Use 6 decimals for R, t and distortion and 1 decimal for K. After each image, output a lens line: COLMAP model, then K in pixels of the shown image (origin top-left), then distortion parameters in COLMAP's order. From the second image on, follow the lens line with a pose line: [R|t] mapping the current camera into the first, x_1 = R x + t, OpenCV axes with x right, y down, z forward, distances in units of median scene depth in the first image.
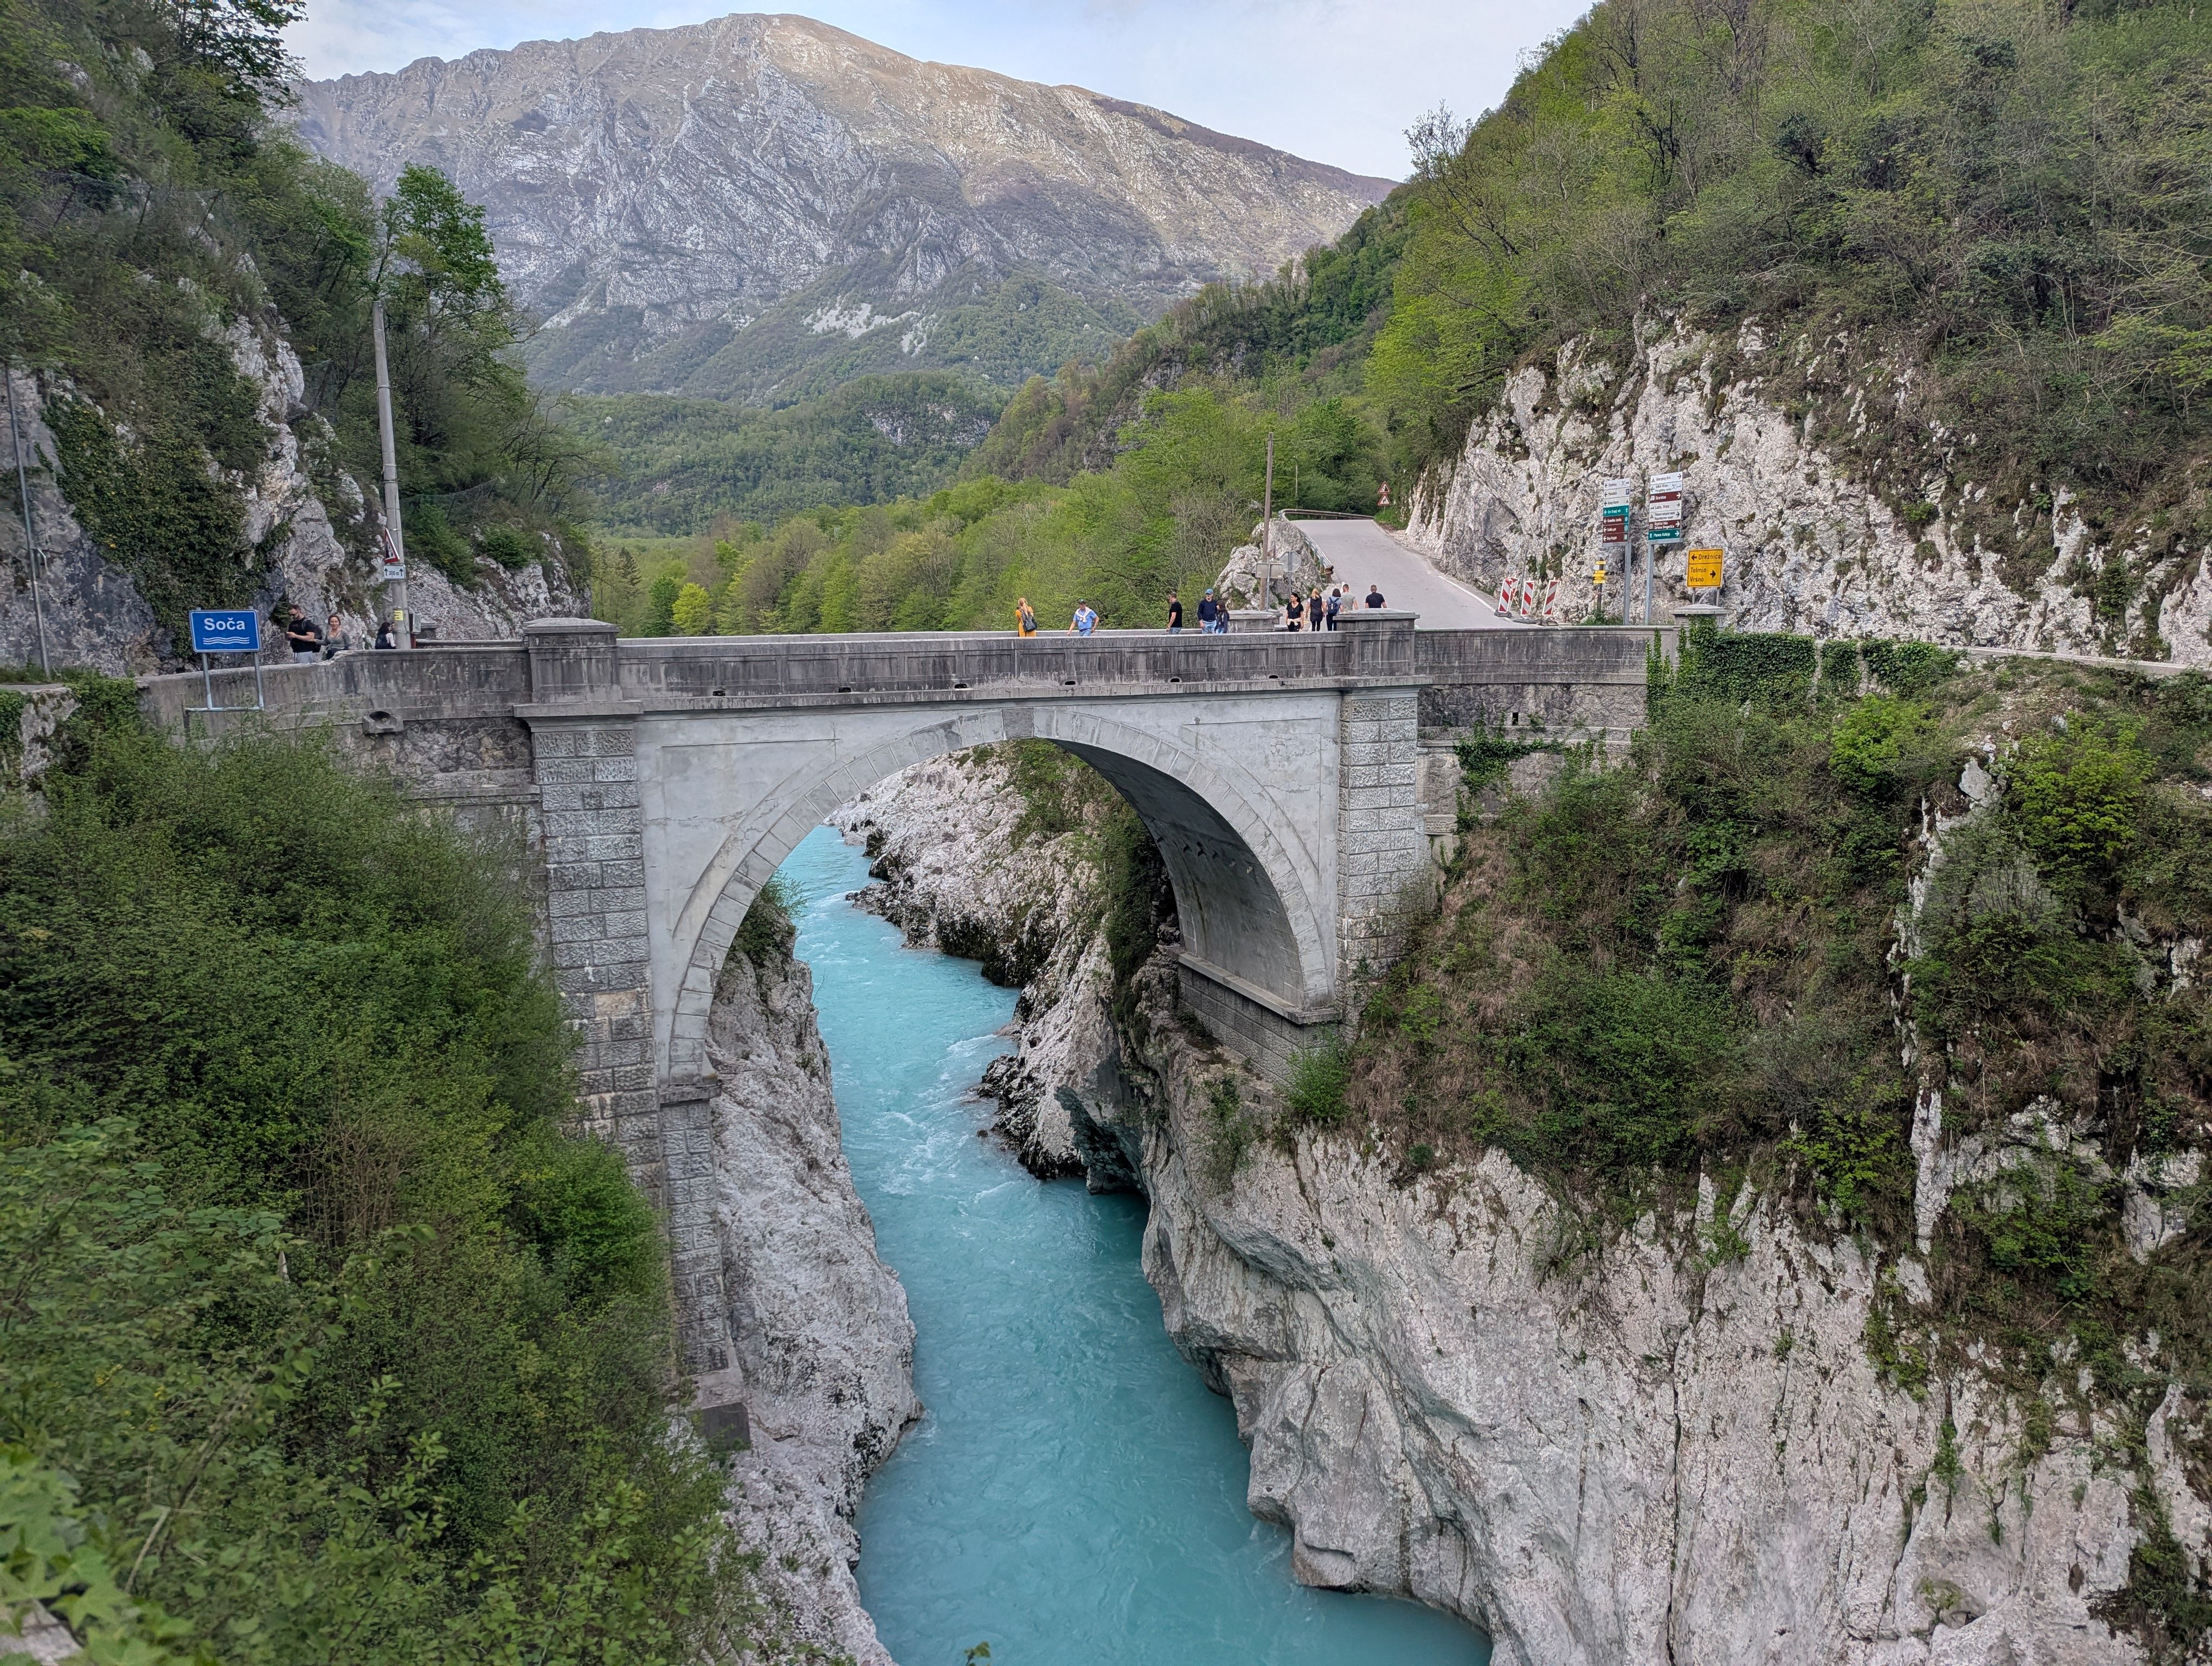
lens RADIAL K [[1575.3, 0, 1154.6], [0, 1575.3, 861.3], [0, 0, 1]] dist [0.060545, -0.055655]
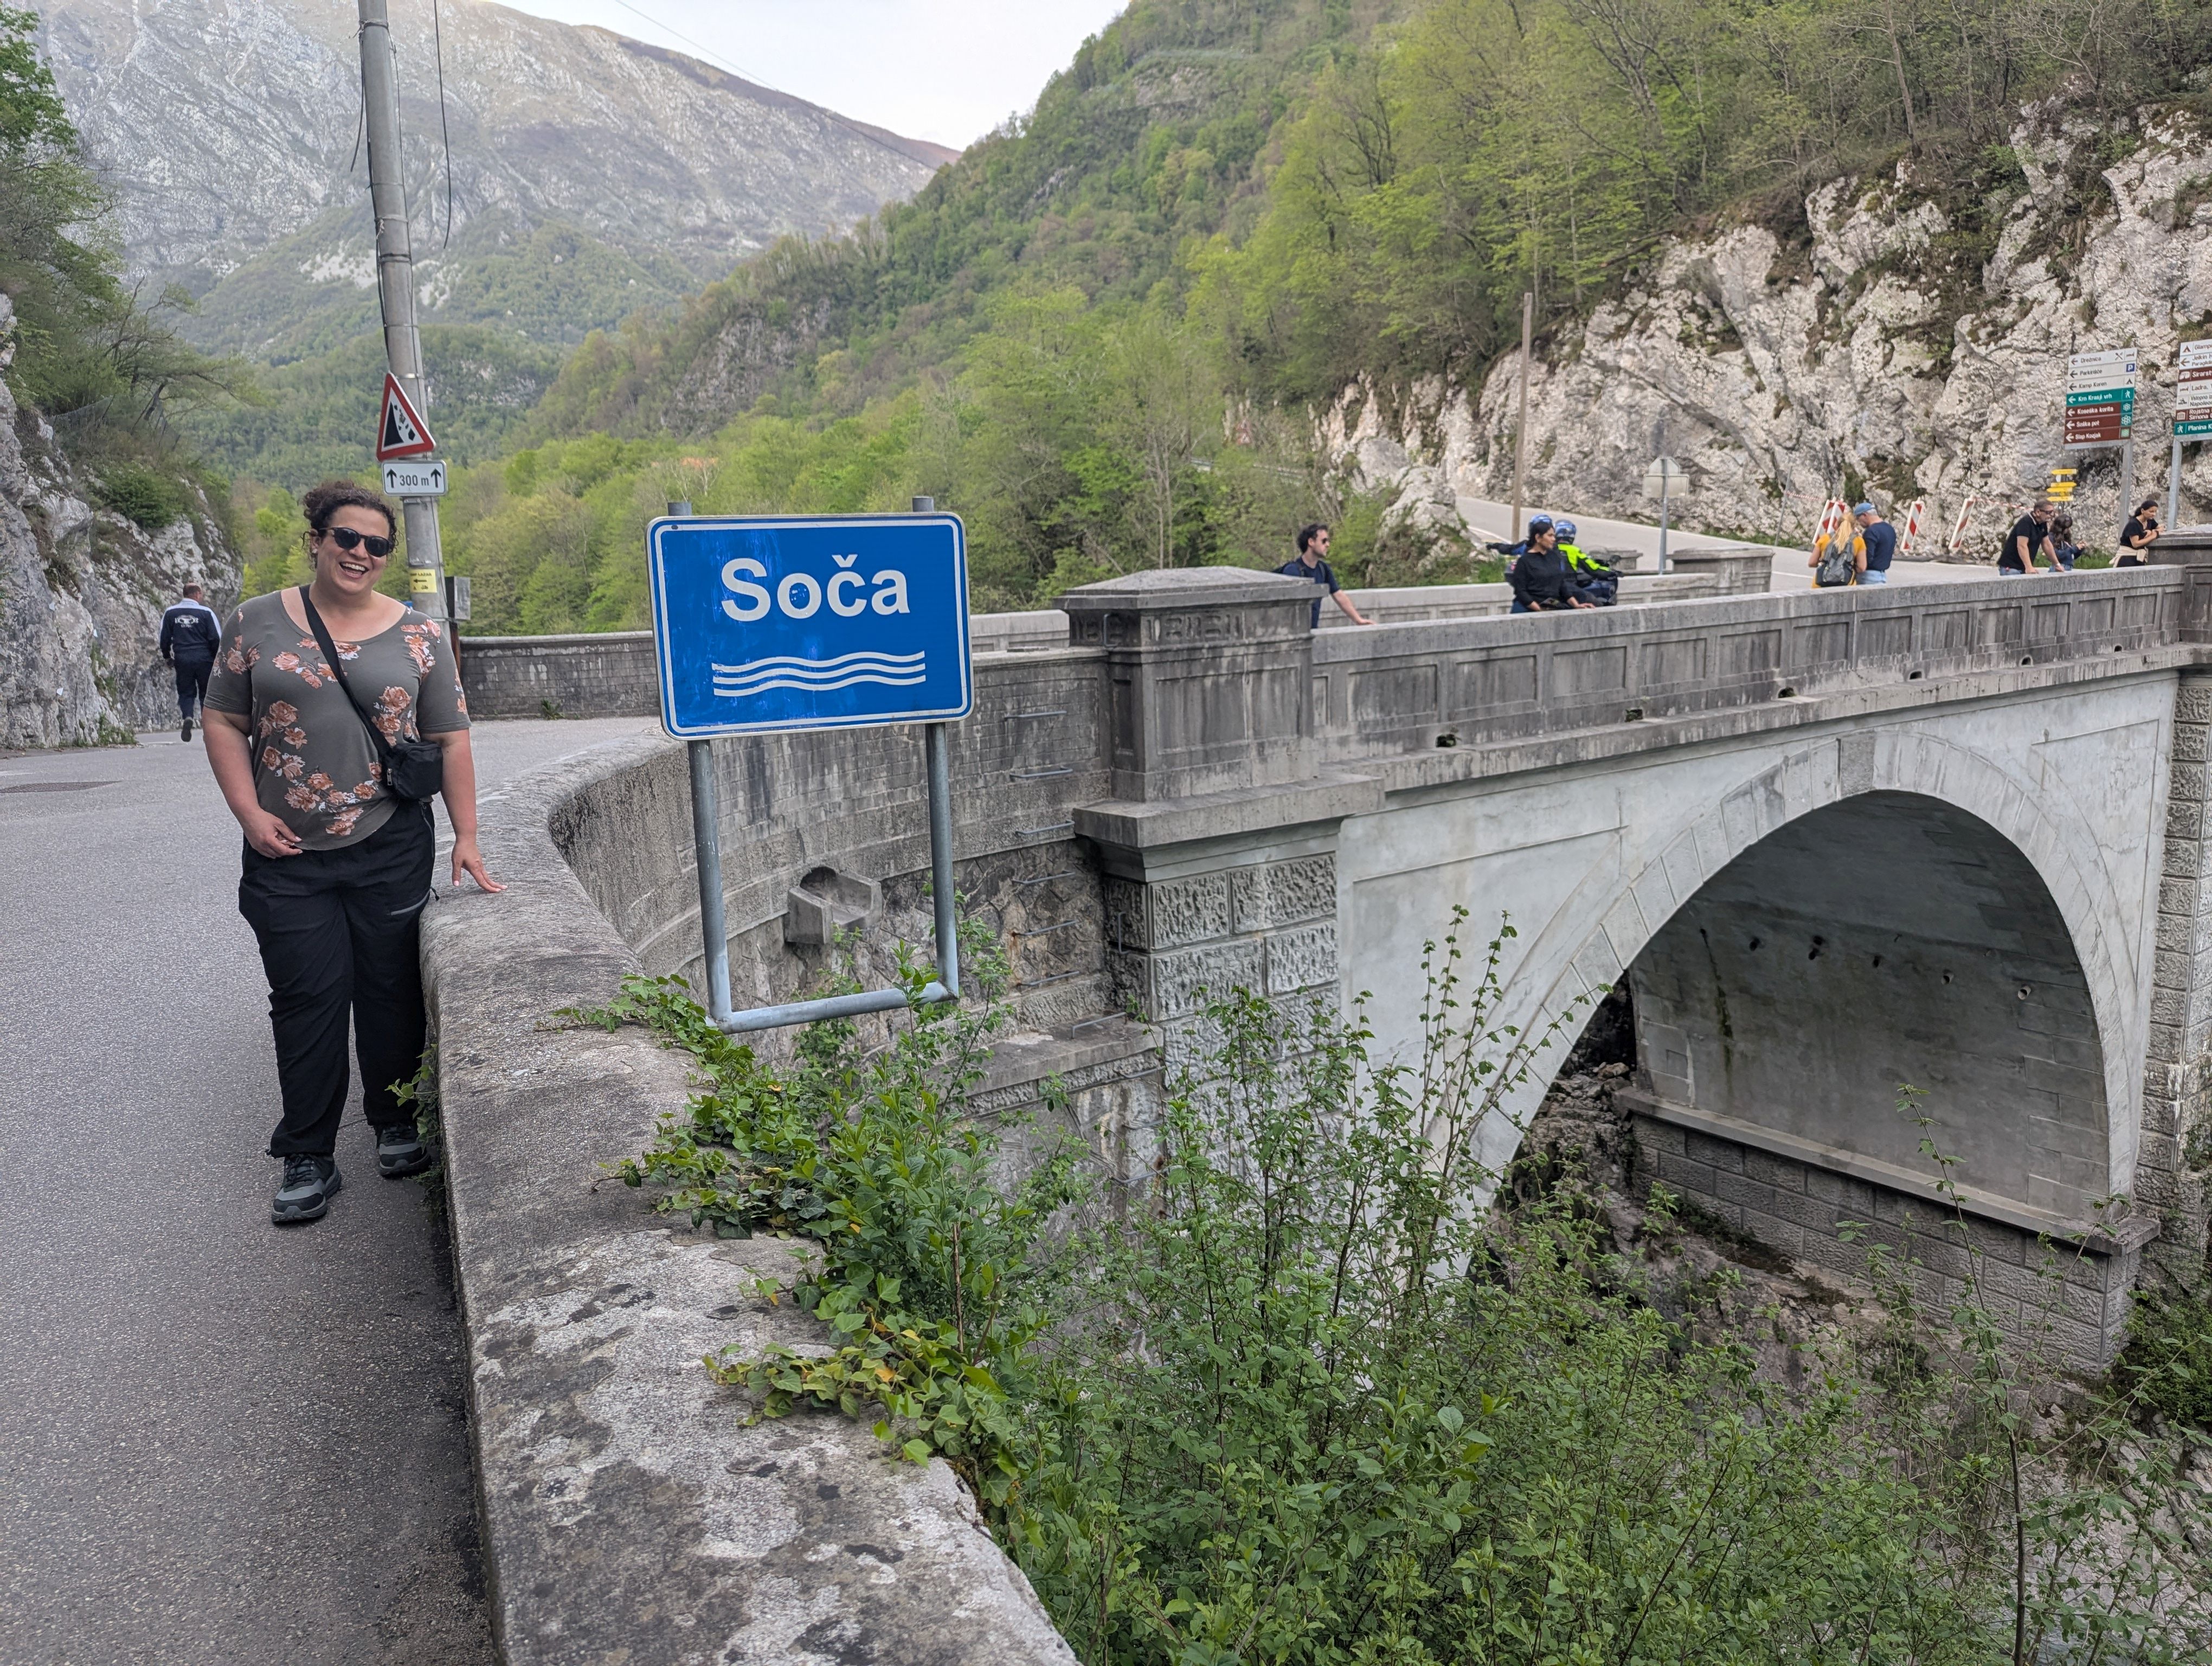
lens RADIAL K [[1575.3, 0, 1119.9], [0, 1575.3, 831.3], [0, 0, 1]] dist [0.060545, -0.055655]
pose [[0.968252, -0.061931, 0.242185, -0.171089], [0.061701, 0.998058, 0.008543, -0.033976], [-0.242244, 0.006671, 0.970193, 0.231152]]
